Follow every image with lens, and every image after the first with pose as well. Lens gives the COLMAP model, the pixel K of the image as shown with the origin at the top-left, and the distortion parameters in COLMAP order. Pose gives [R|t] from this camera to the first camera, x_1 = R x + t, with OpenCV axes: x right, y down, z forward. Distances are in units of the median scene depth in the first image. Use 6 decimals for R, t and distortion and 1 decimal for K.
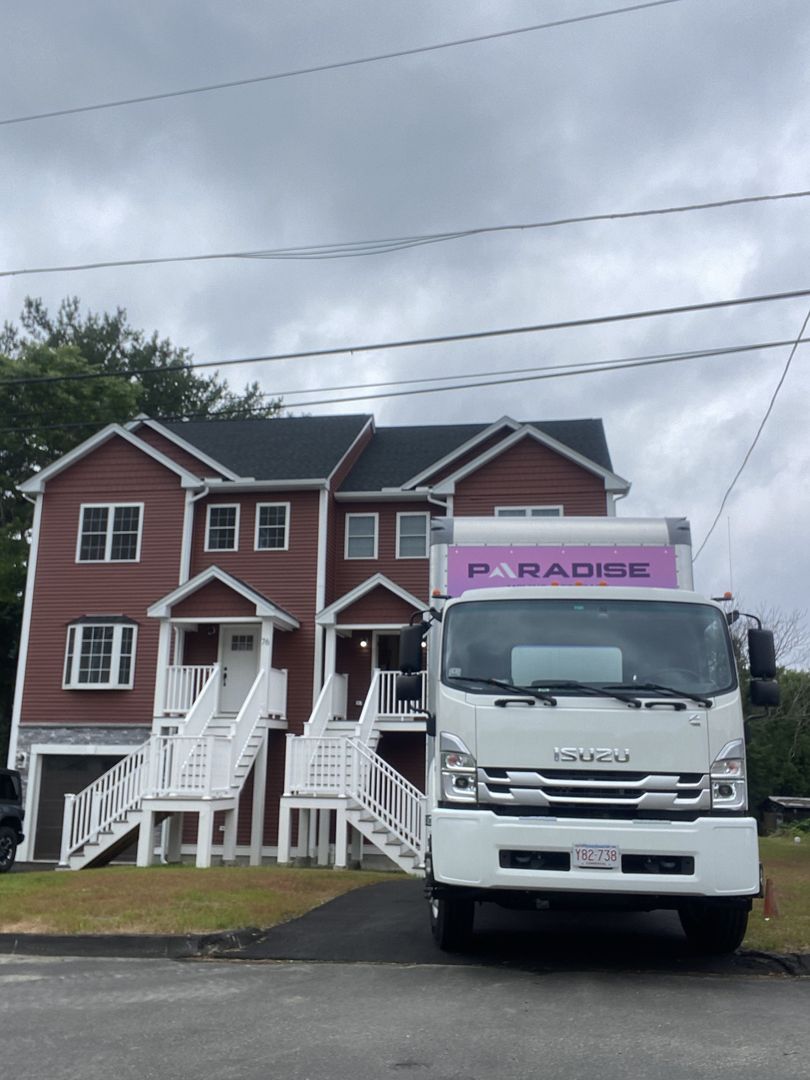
lens RADIAL K [[937.5, 0, 406.7], [0, 937.5, 546.4], [0, 0, 1]] dist [0.041343, -0.001815]
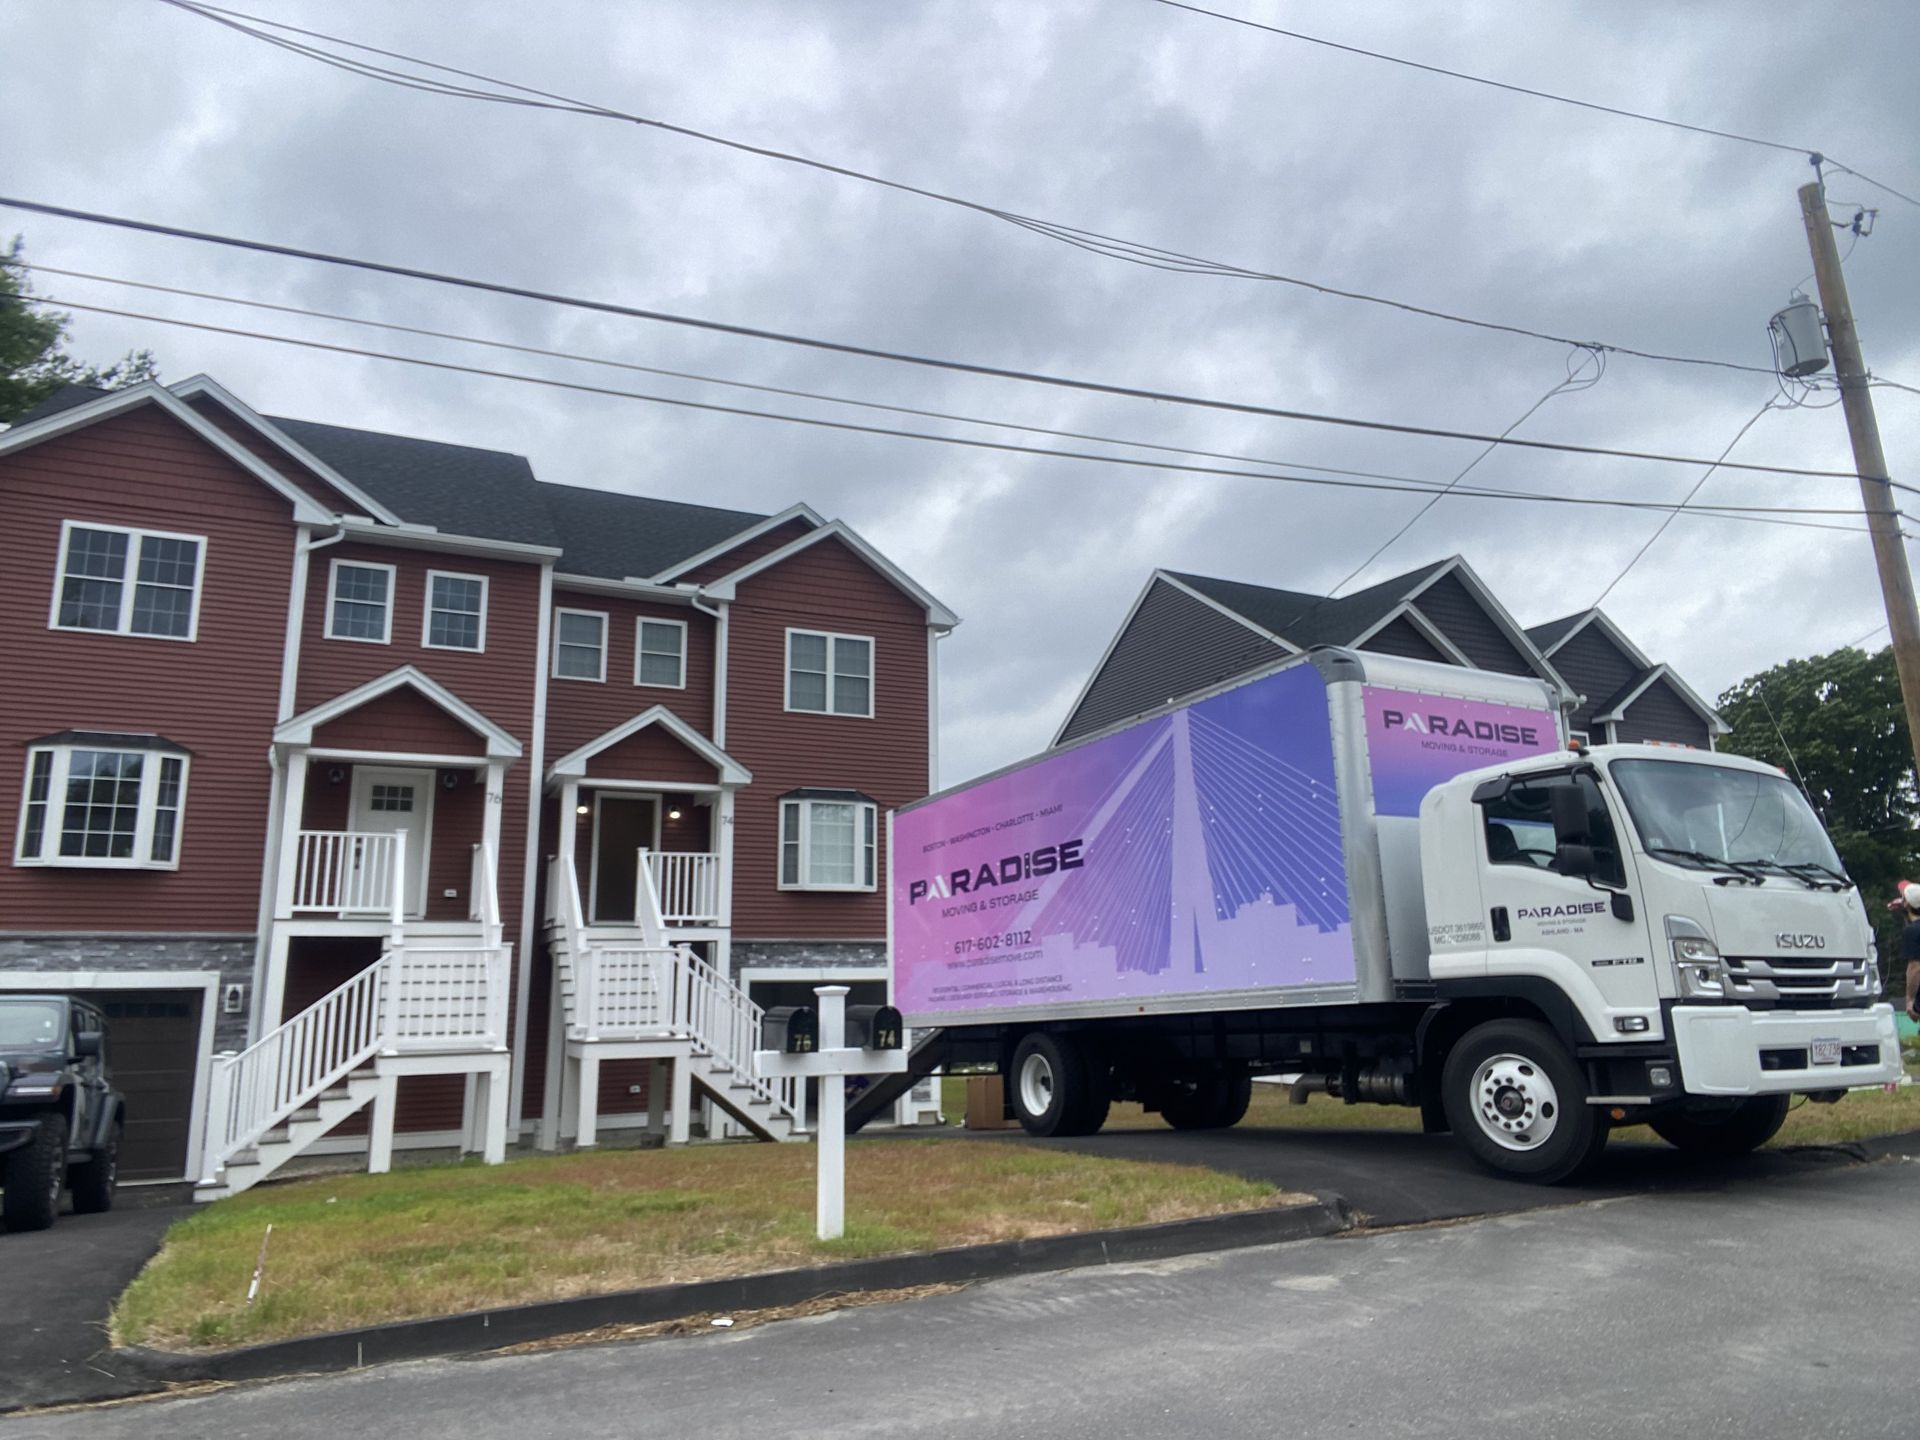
lens RADIAL K [[1273.8, 0, 965.8], [0, 1273.8, 728.4], [0, 0, 1]] dist [0.022635, -0.008872]
pose [[0.831297, 0.086074, 0.549123, -0.326849], [-0.096627, 0.995273, -0.009727, 0.031495], [-0.547365, -0.044974, 0.835685, 0.121466]]
